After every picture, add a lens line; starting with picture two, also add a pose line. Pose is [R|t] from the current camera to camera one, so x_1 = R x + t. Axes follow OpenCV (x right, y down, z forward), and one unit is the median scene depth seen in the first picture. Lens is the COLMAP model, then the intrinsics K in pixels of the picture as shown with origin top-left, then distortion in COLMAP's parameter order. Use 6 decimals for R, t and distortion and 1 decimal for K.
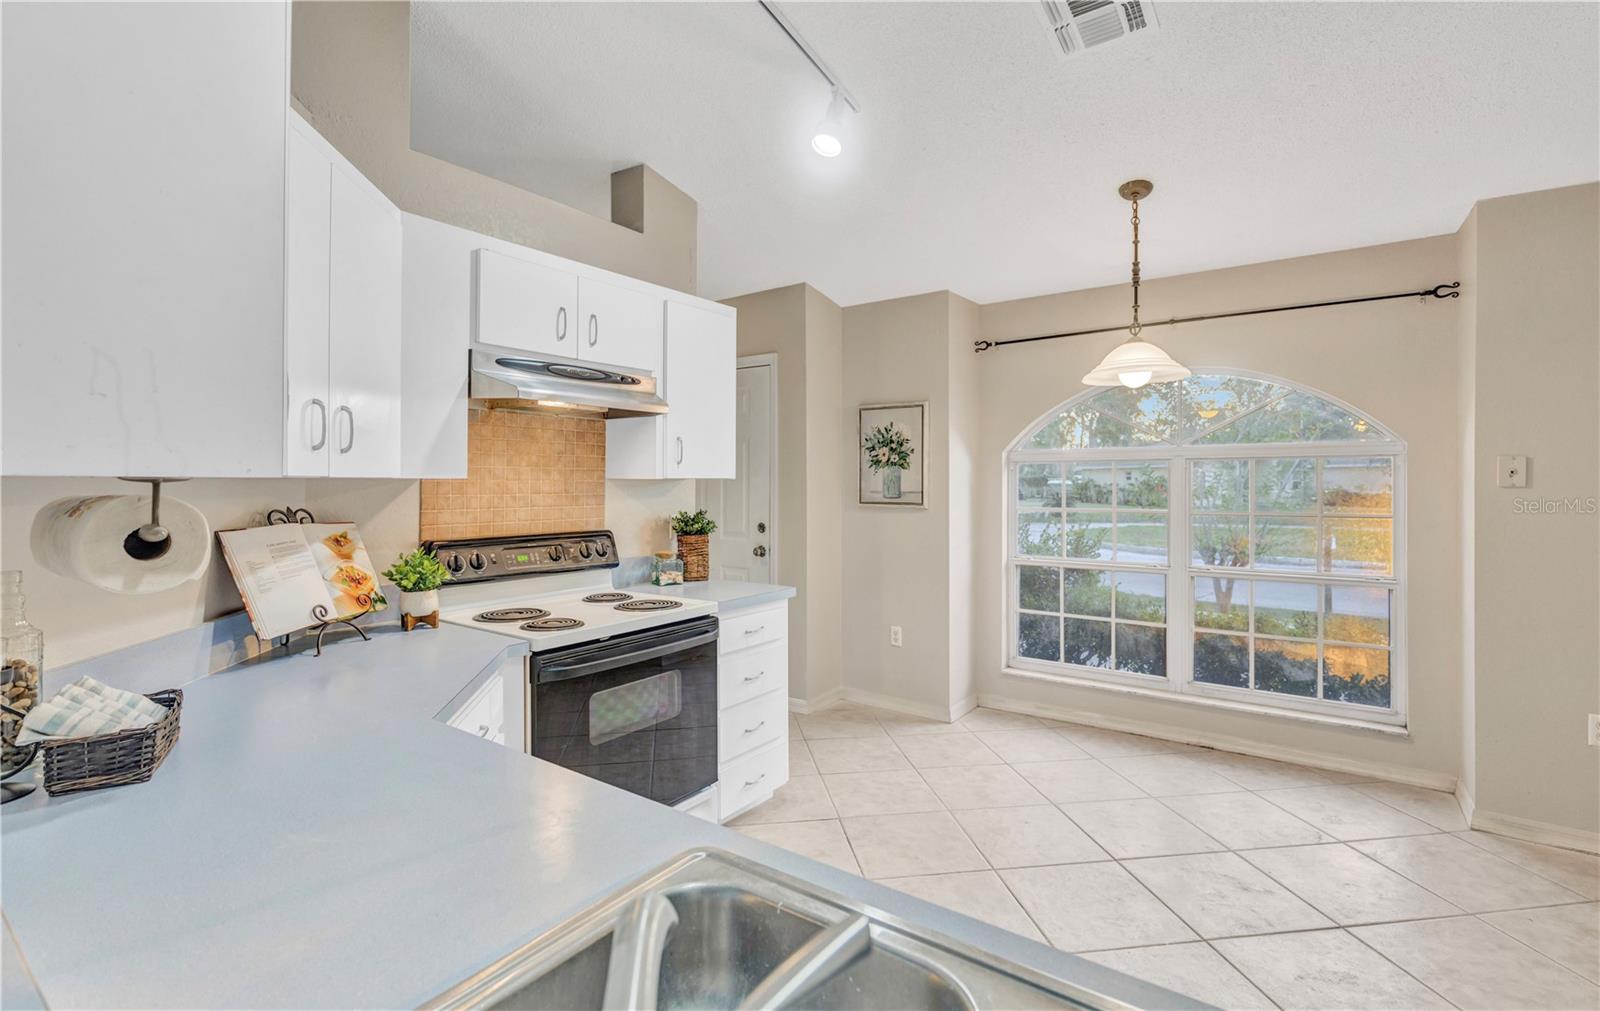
lens RADIAL K [[730.2, 0, 802.1], [0, 730.2, 477.5], [0, 0, 1]] dist [-0.004093, 0.000049]
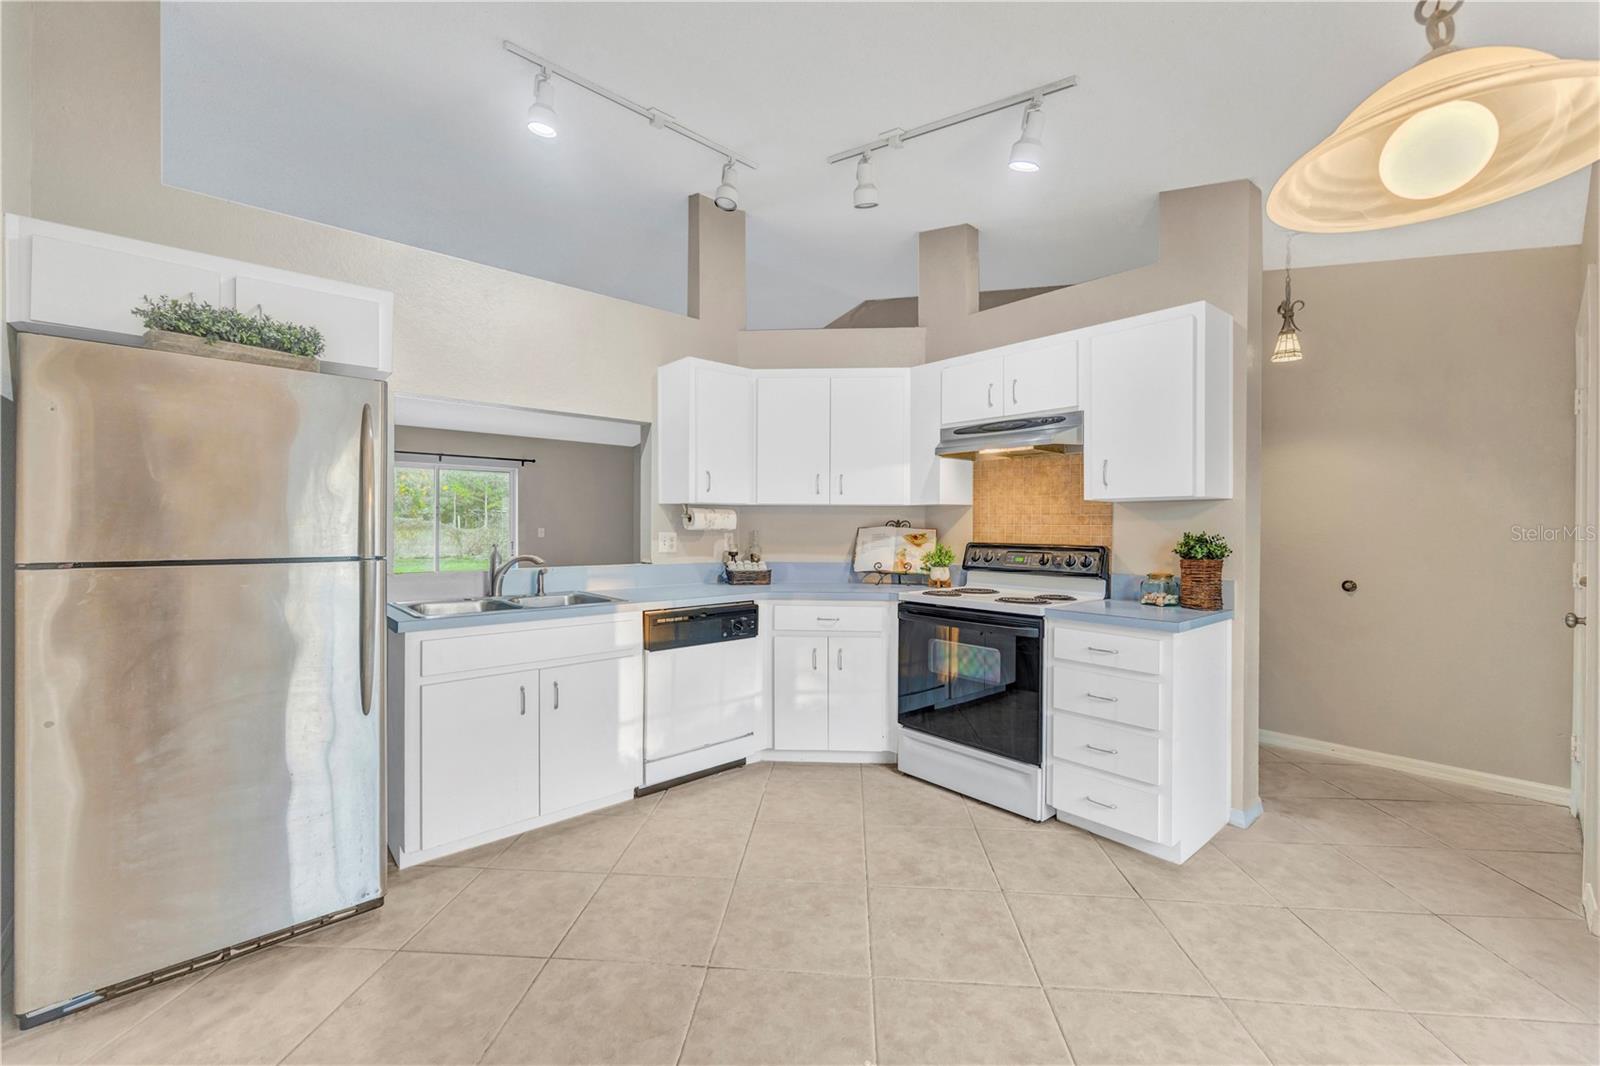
lens RADIAL K [[650.1, 0, 797.8], [0, 650.1, 524.4], [0, 0, 1]] dist [-0.001219, 0.000309]
pose [[-0.231063, -0.010936, -0.972877, 0.629258], [-0.005003, 0.999937, -0.010052, 0.037968], [0.972926, 0.002544, -0.231104, 0.575780]]
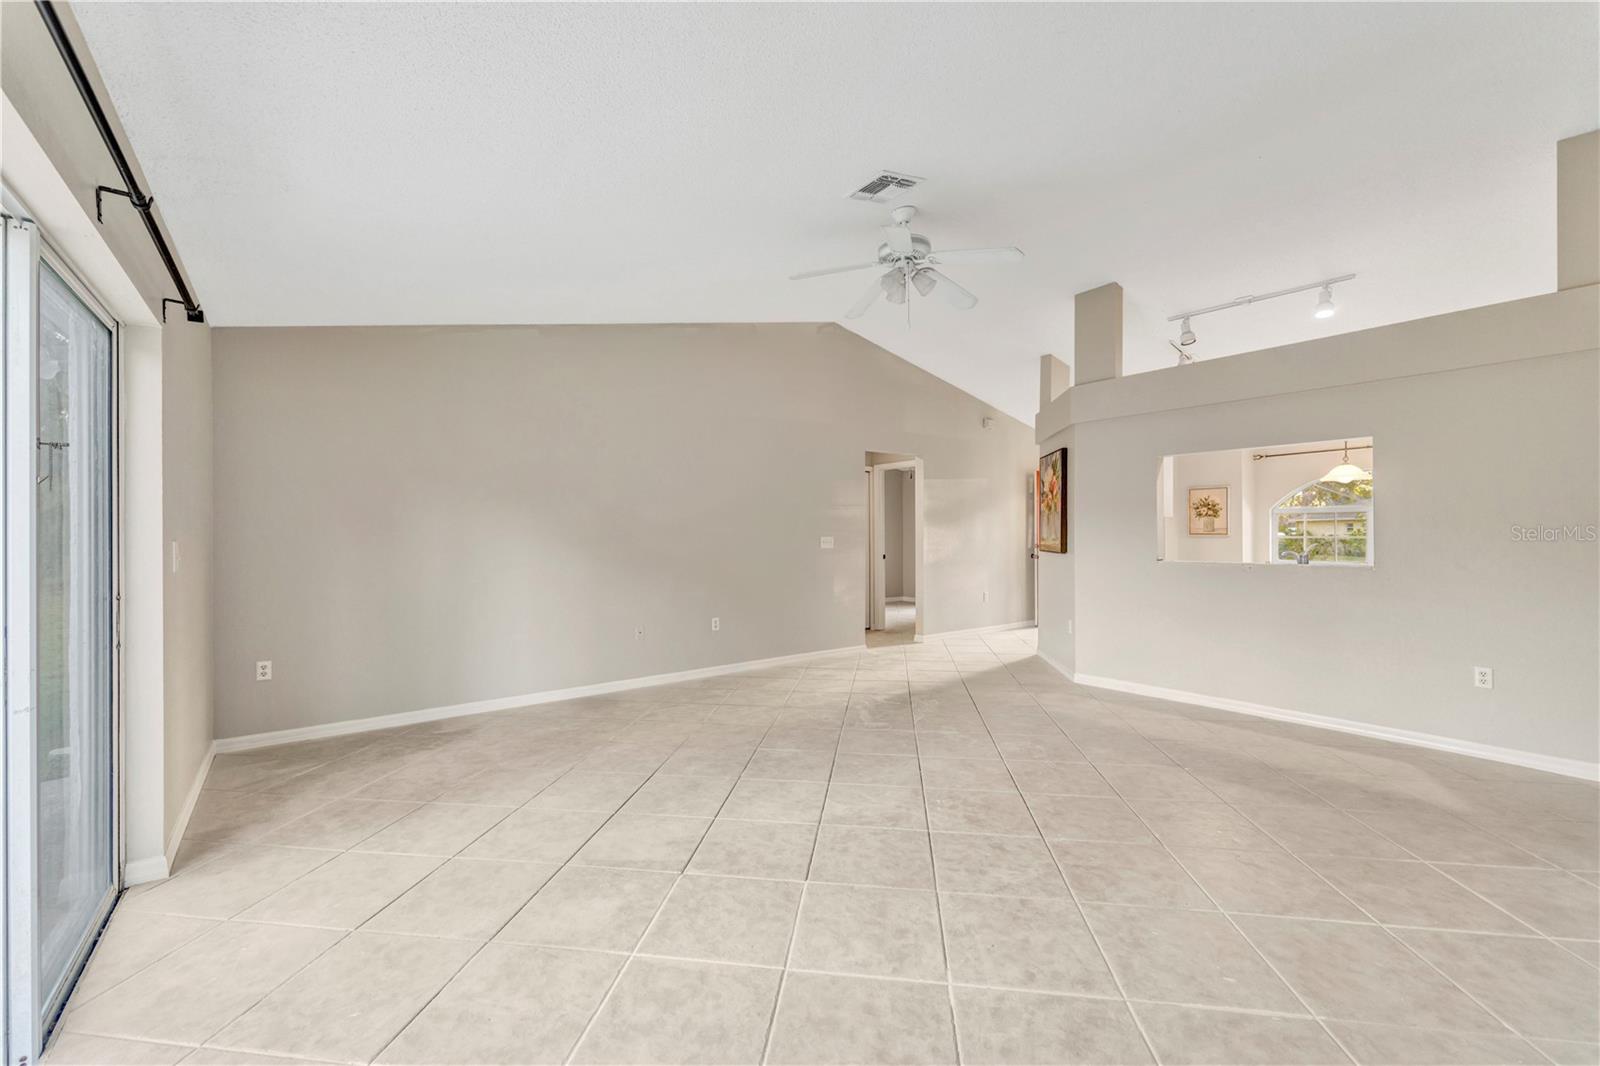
lens RADIAL K [[650.1, 0, 798.6], [0, 650.1, 527.8], [0, 0, 1]] dist [-0.001219, 0.000309]
pose [[0.959756, 0.000447, -0.280835, -0.518467], [-0.001383, 0.999994, -0.003136, 0.026556], [0.280832, 0.003398, 0.959751, -1.205258]]
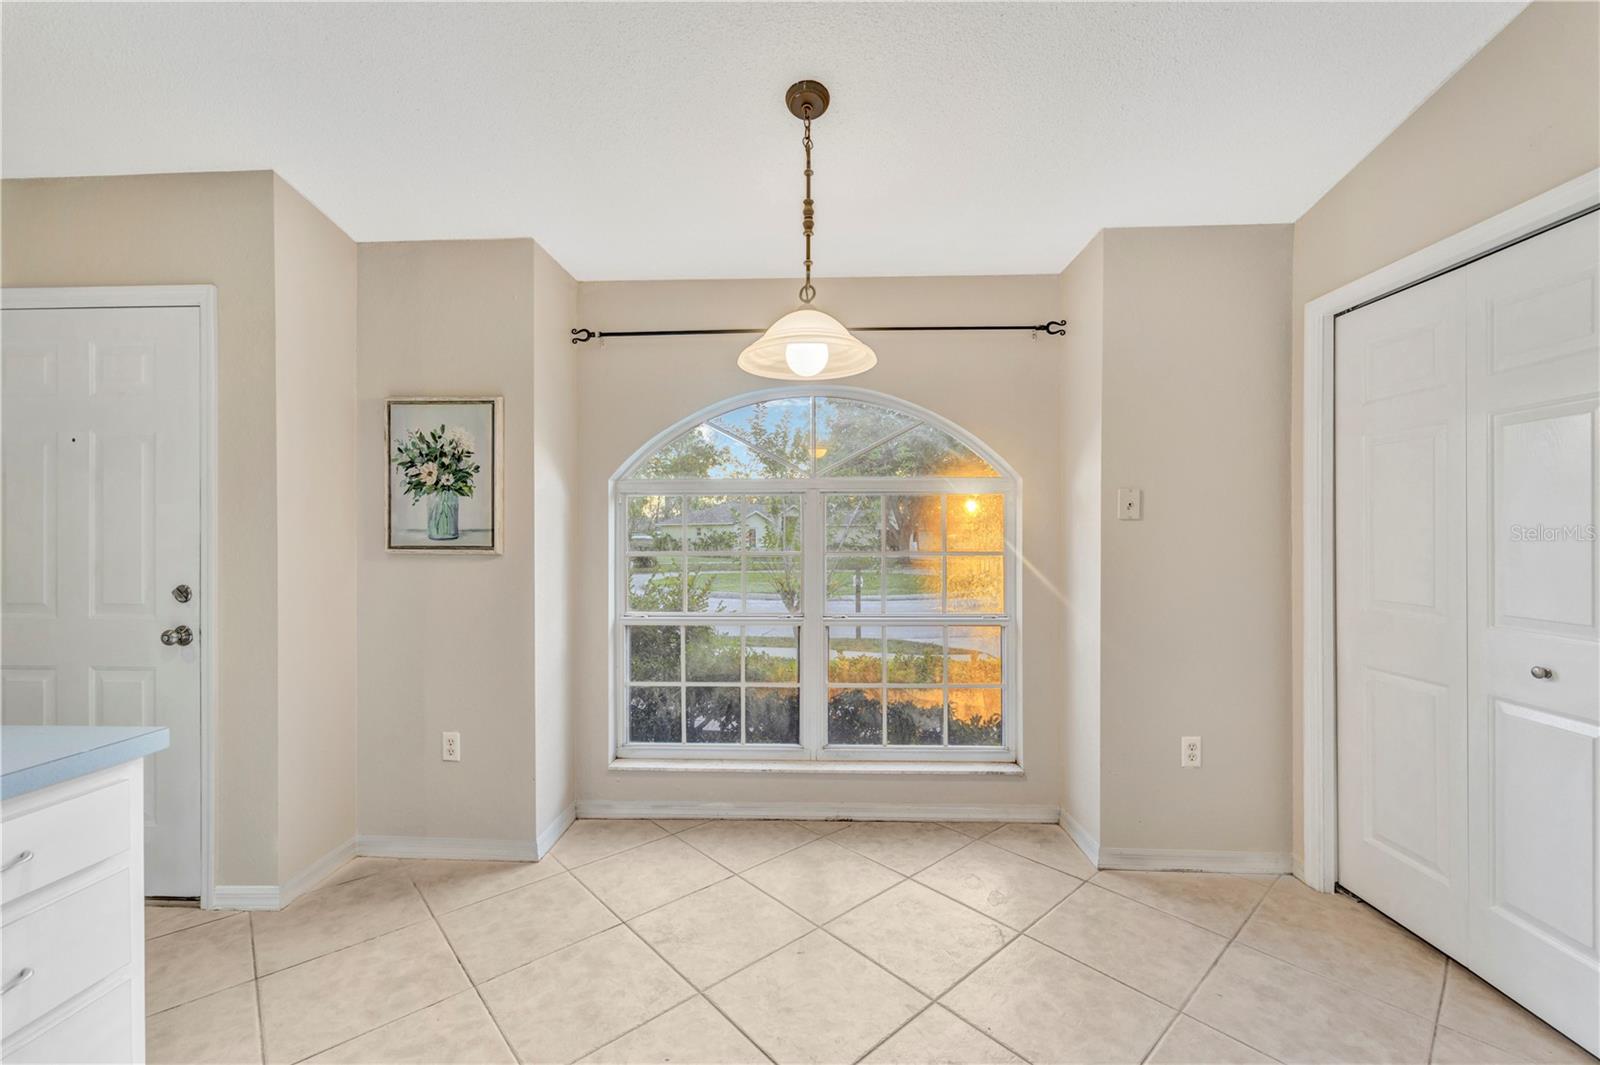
lens RADIAL K [[650.1, 0, 795.0], [0, 650.1, 540.2], [0, 0, 1]] dist [-0.001219, 0.000309]
pose [[0.839588, -0.003270, 0.543213, 0.075464], [-0.001879, 0.999958, 0.008924, 0.024417], [-0.543220, -0.008514, 0.839547, 0.355893]]
